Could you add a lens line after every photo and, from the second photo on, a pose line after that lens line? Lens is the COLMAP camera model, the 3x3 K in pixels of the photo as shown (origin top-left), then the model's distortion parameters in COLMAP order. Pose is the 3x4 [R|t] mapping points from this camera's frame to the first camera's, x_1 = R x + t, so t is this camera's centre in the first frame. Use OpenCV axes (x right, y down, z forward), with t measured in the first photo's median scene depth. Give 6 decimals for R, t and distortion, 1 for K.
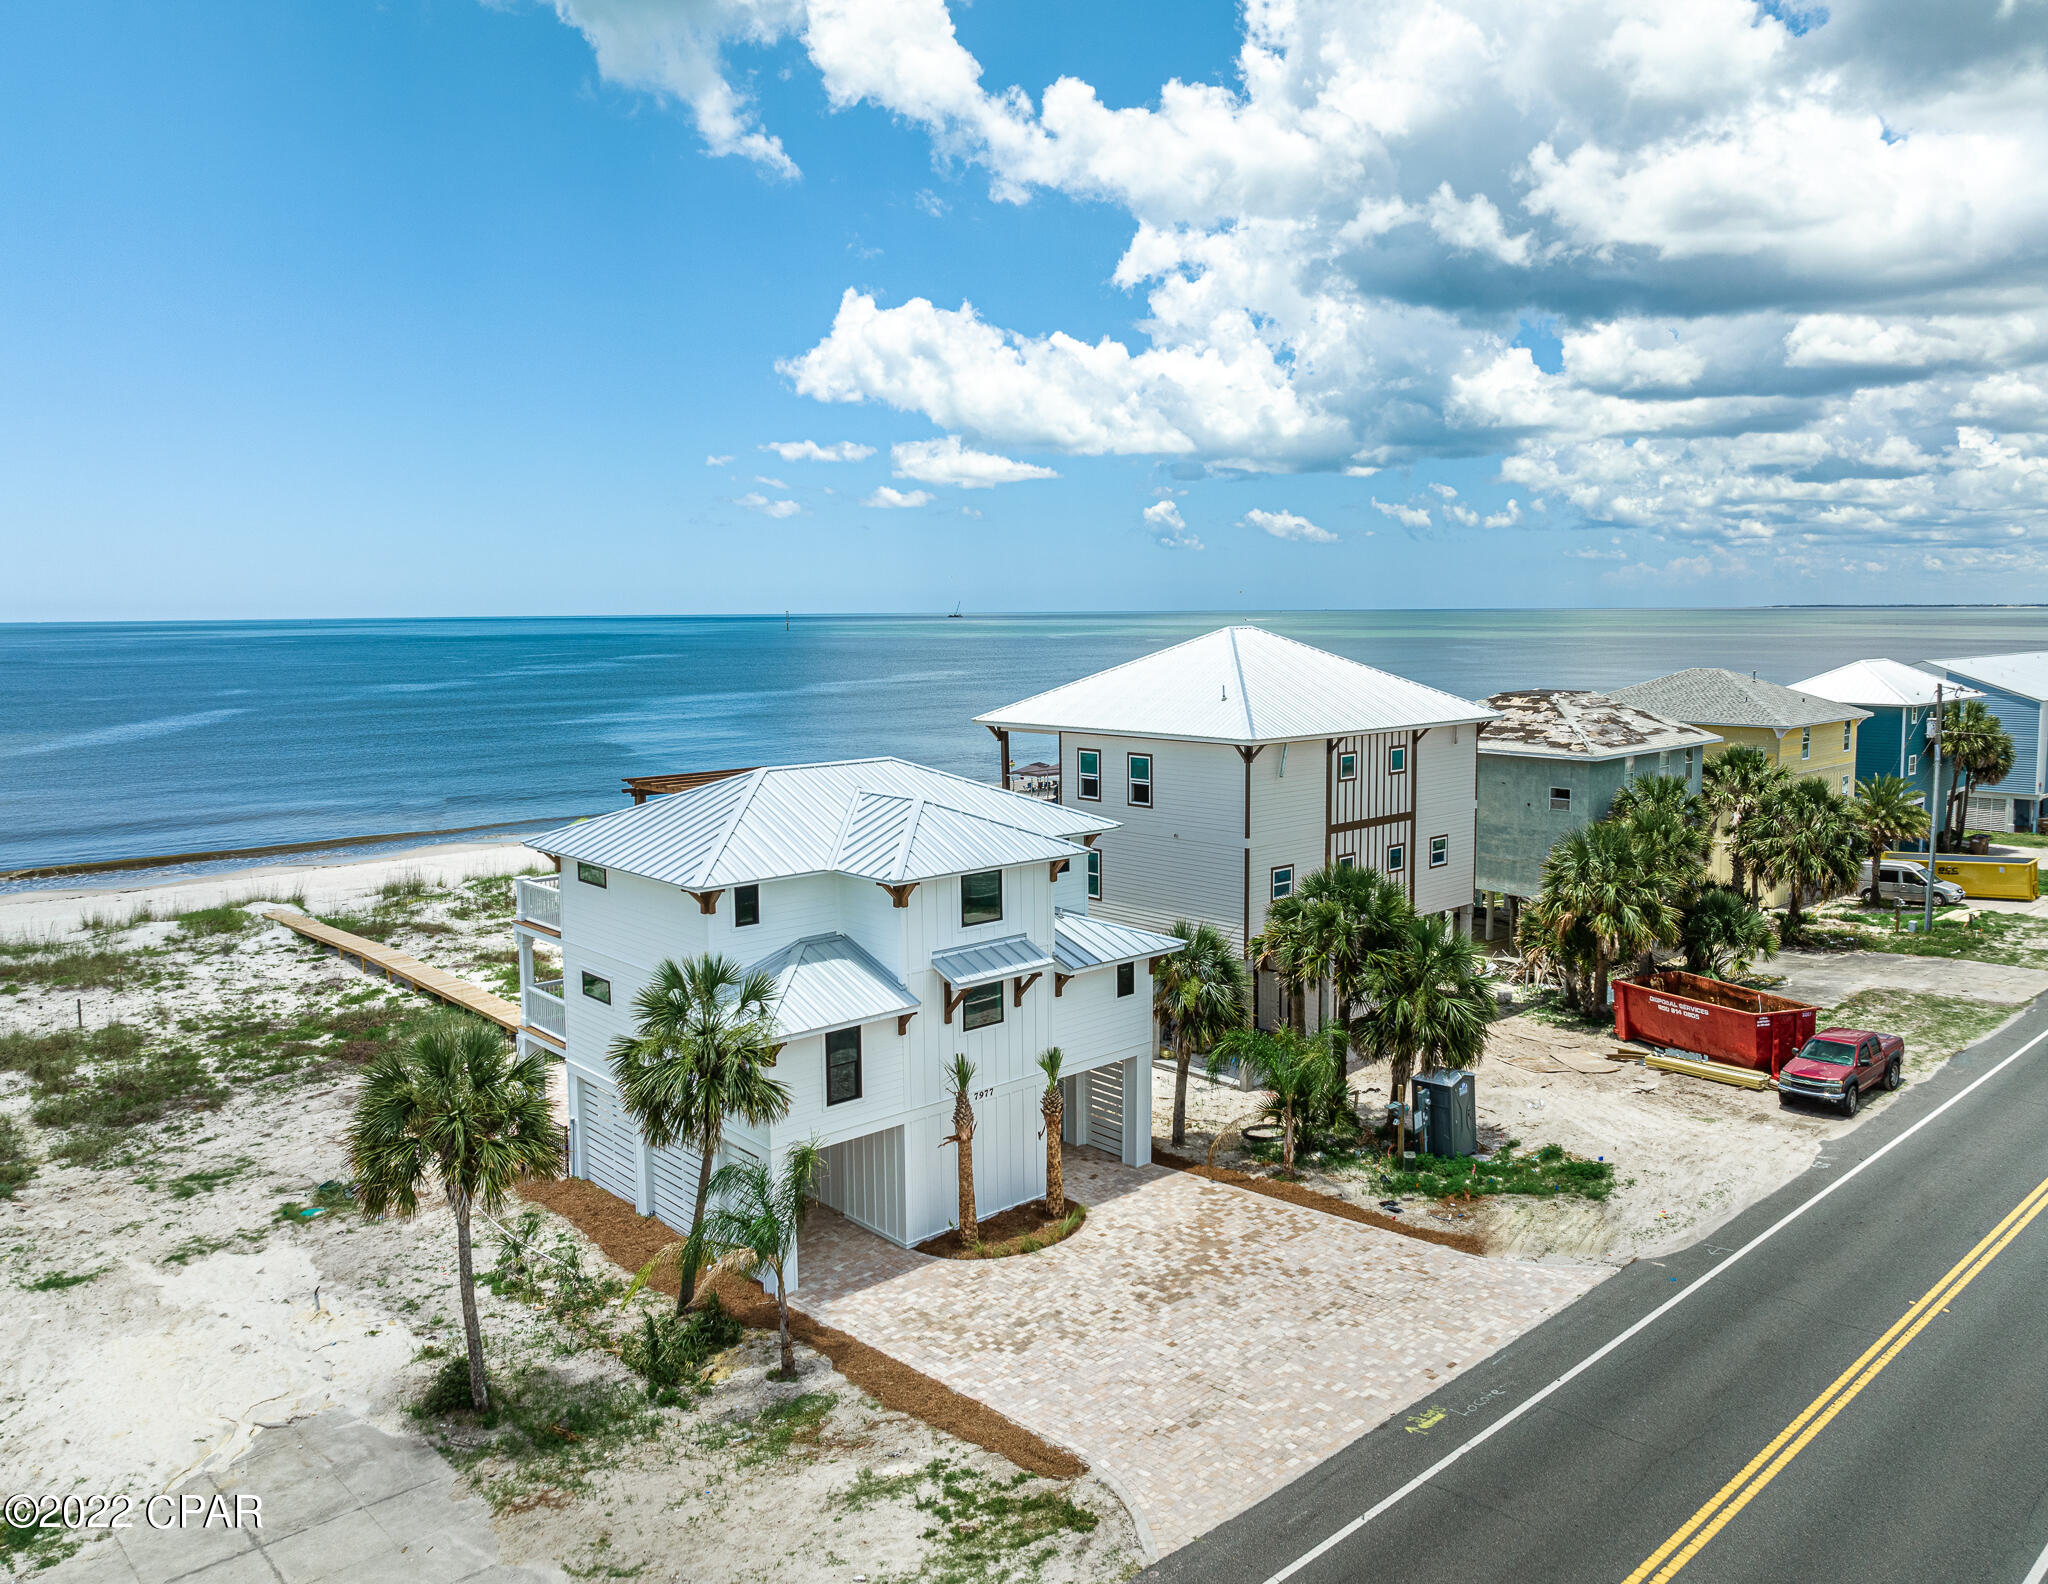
lens RADIAL K [[1541.6, 0, 1024.0], [0, 1541.6, 792.0], [0, 0, 1]] dist [-0.065274, 0.047226]
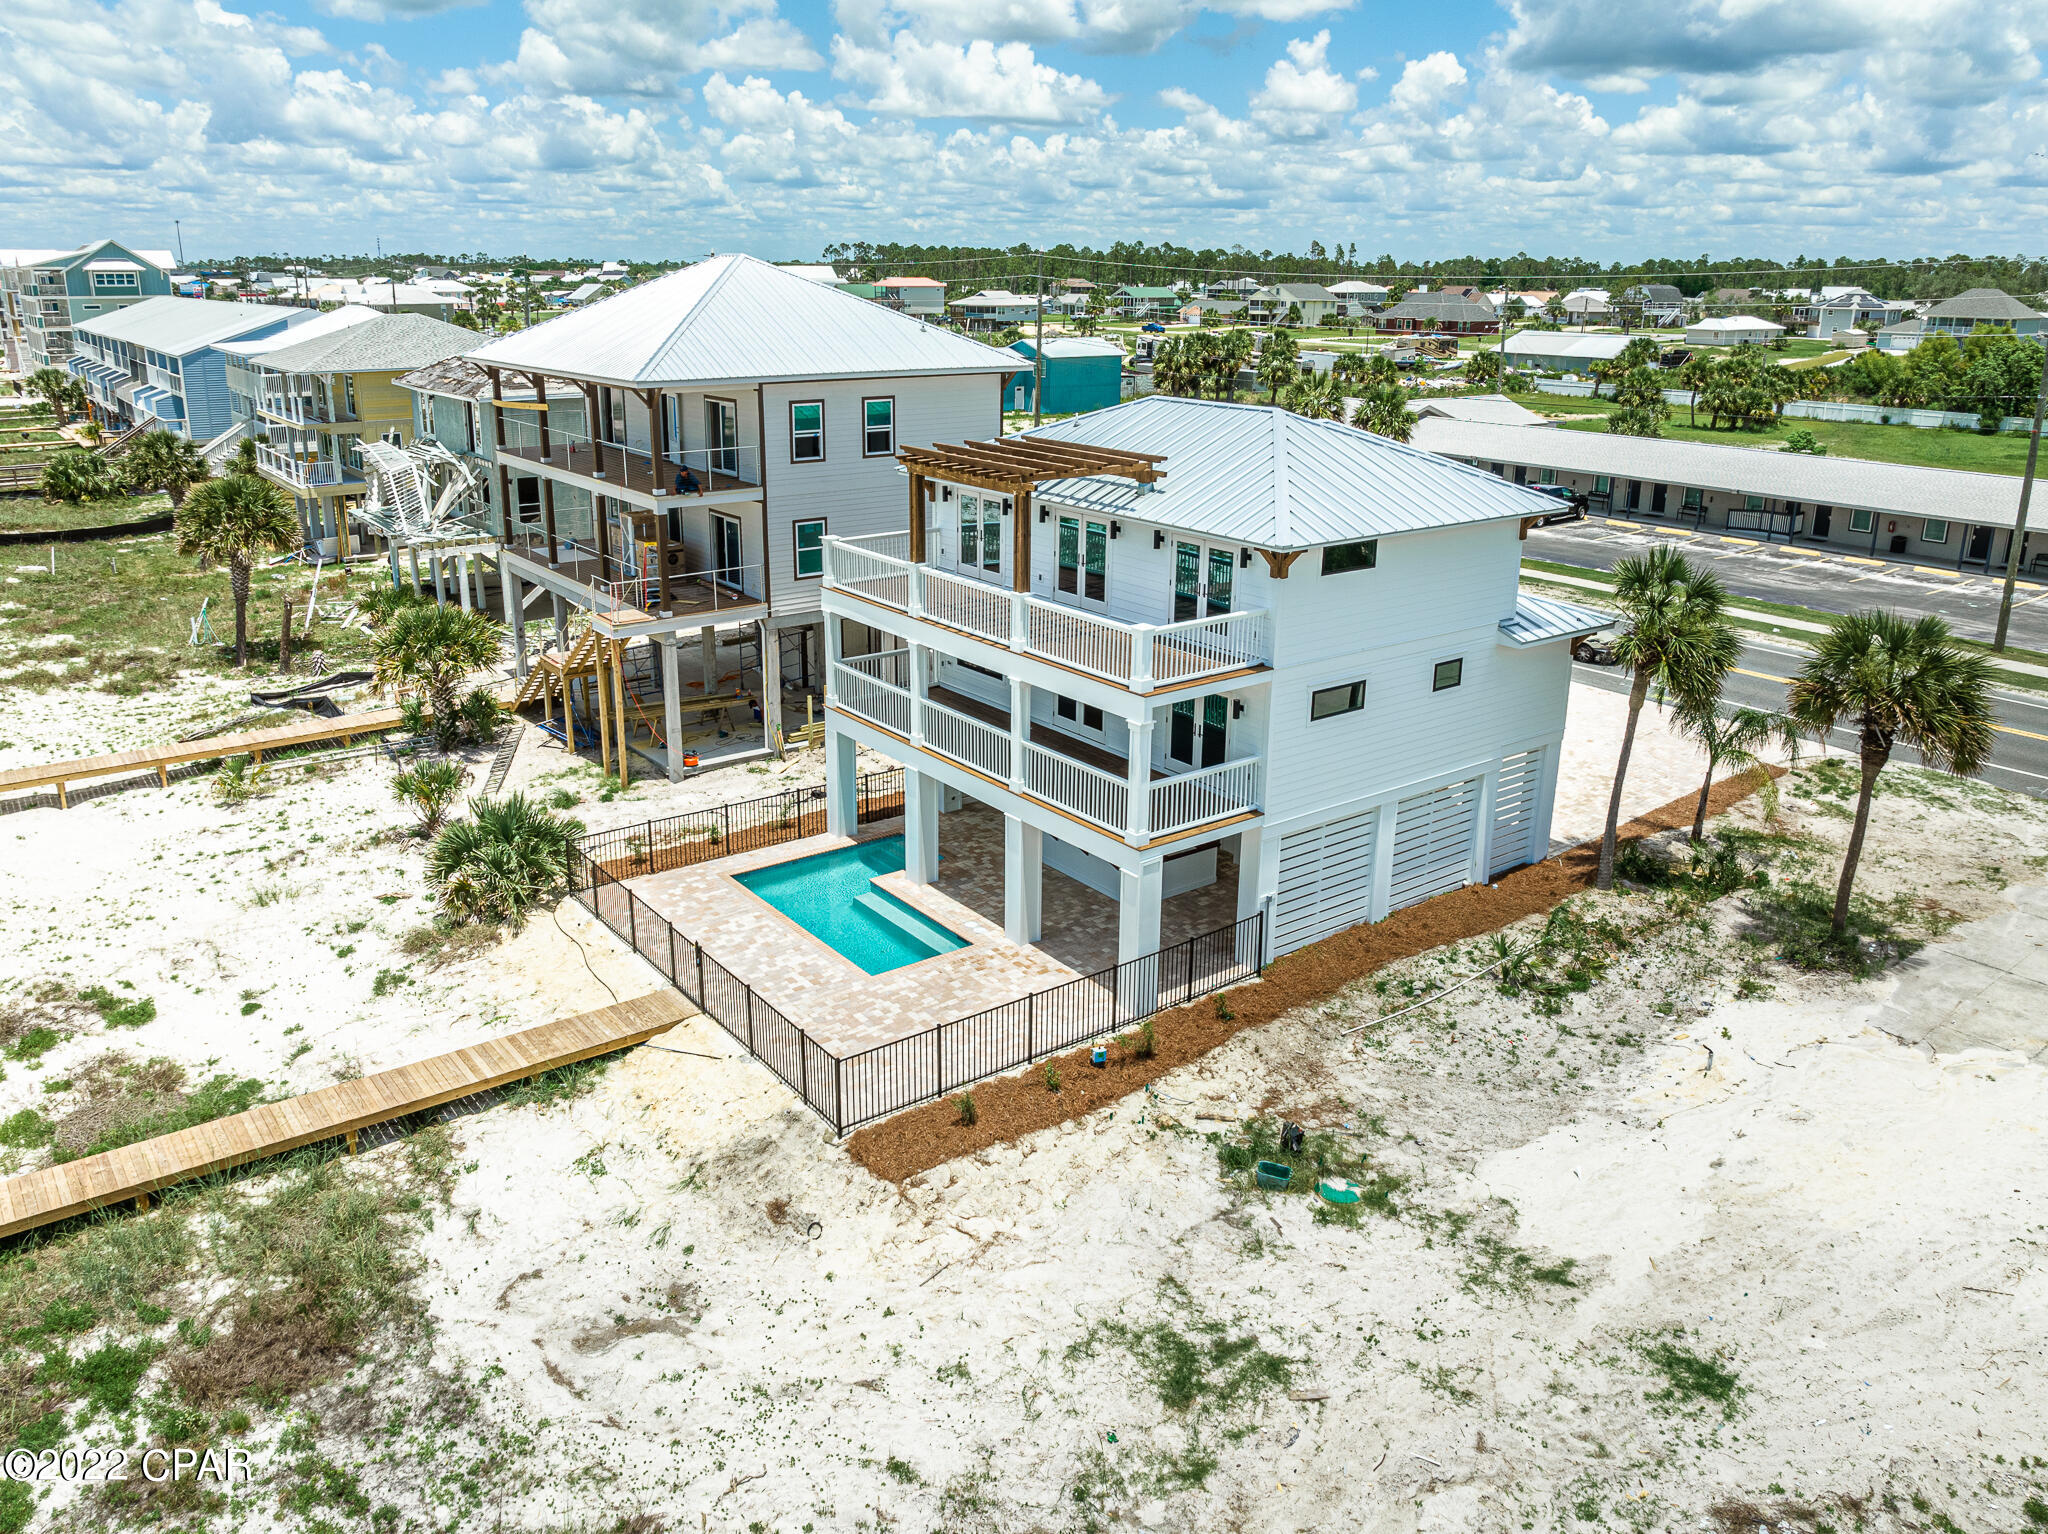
lens RADIAL K [[1449.6, 0, 1024.0], [0, 1449.6, 767.0], [0, 0, 1]] dist [-0.038882, -0.002746]
pose [[0.085254, -0.315900, 0.944954, -1.144547], [0.109651, 0.945621, 0.306230, -0.099940], [-0.990307, 0.077508, 0.115257, 1.212868]]
